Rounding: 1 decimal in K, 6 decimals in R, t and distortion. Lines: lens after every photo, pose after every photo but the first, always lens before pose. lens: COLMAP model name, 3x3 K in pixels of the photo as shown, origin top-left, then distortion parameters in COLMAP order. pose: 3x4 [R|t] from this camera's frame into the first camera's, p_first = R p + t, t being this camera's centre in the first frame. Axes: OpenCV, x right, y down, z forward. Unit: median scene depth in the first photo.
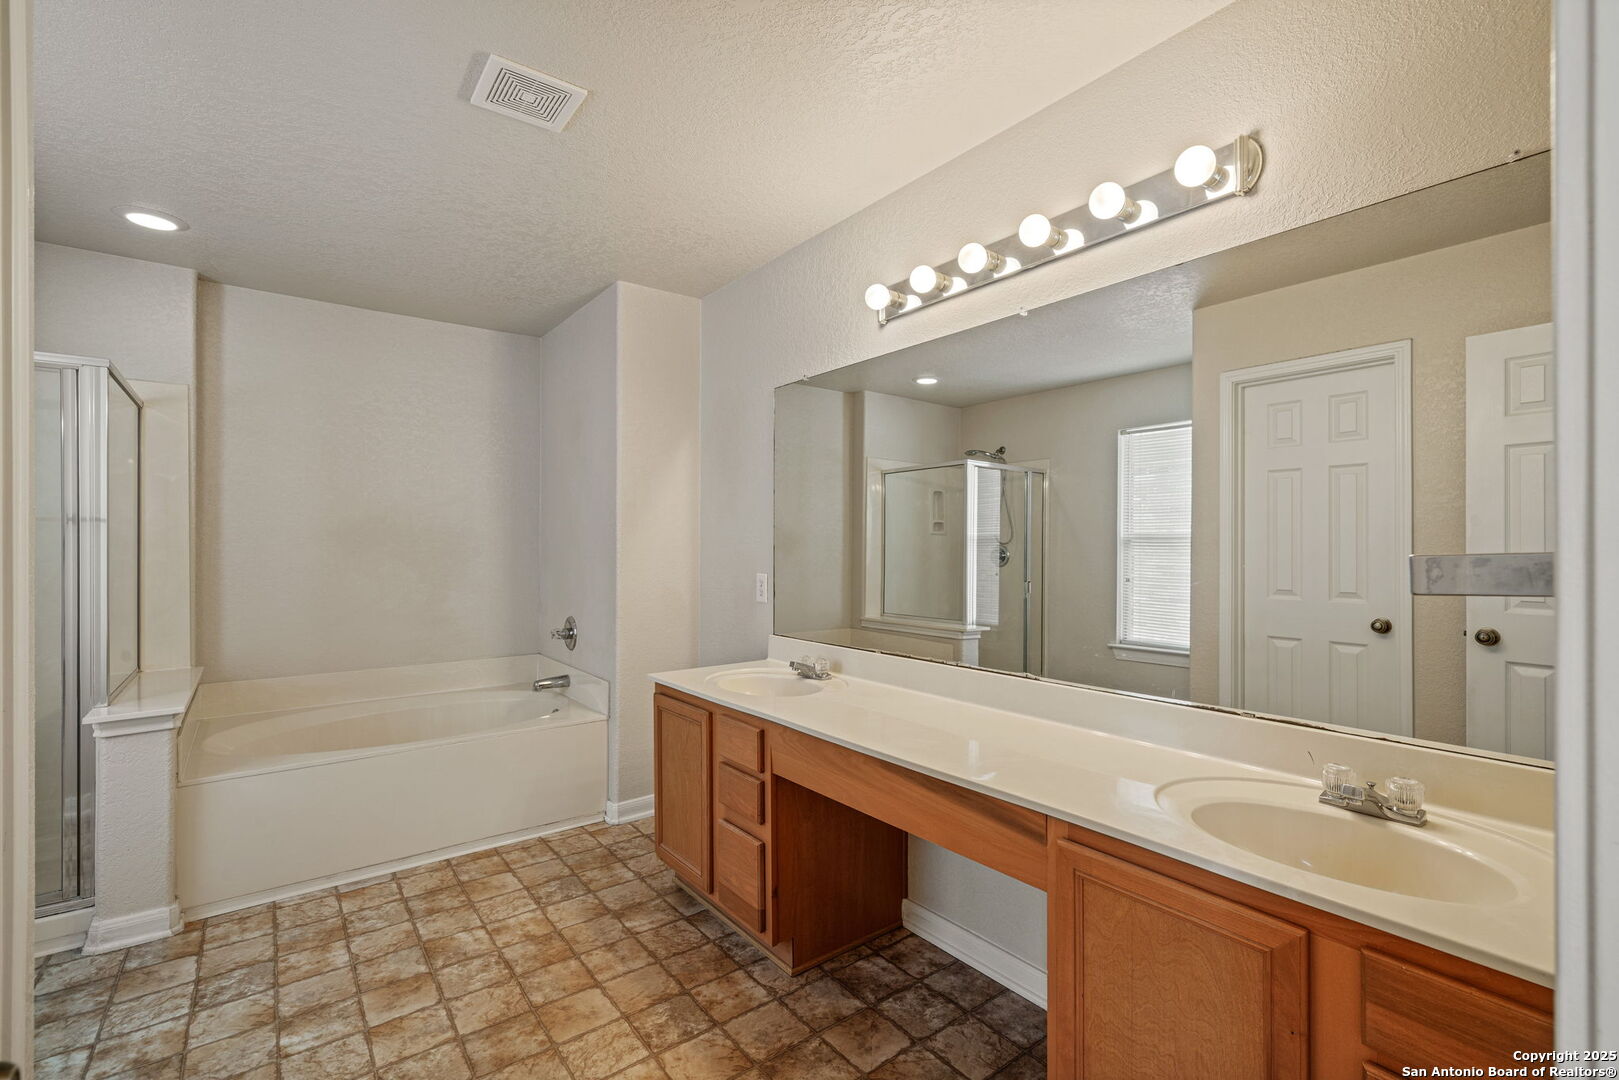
lens RADIAL K [[697.0, 0, 812.9], [0, 697.0, 542.7], [0, 0, 1]] dist [0.003839, 0.000800]
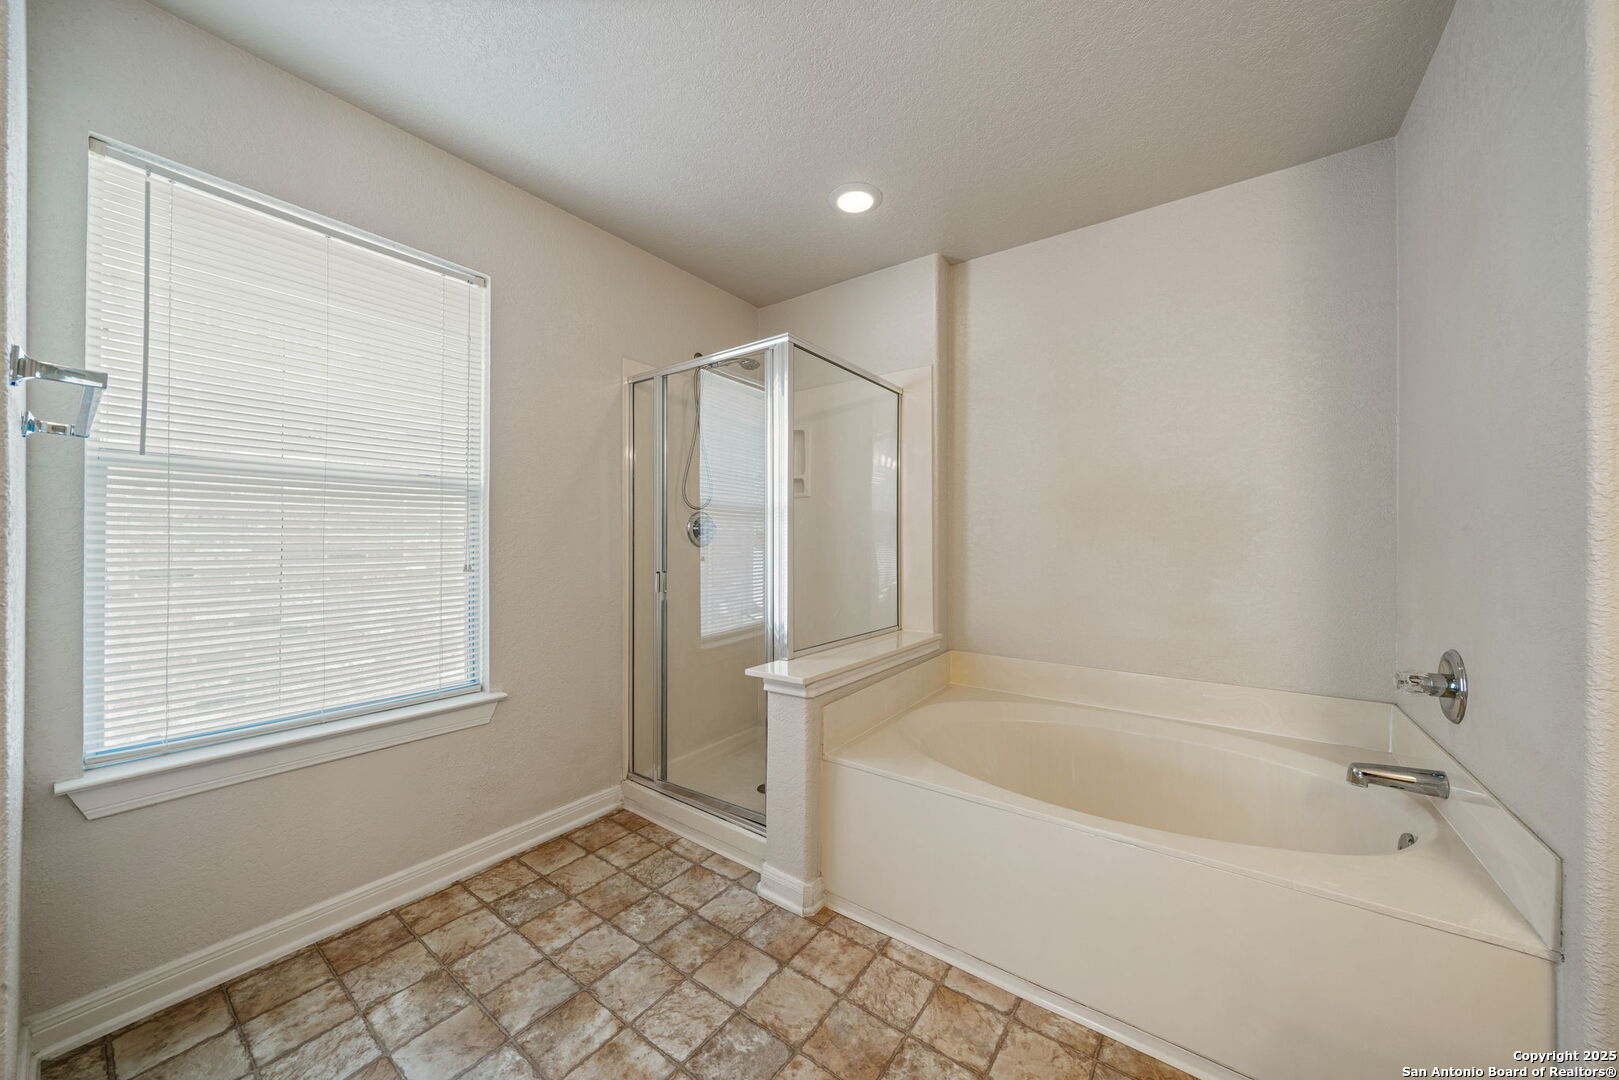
lens RADIAL K [[562.1, 0, 808.9], [0, 562.1, 537.9], [0, 0, 1]] dist [-0.008009, 0.000111]
pose [[0.284455, -0.002109, -0.958687, -0.153232], [0.000692, 0.999998, -0.001995, 0.042104], [0.958689, -0.000096, 0.284456, 0.655508]]
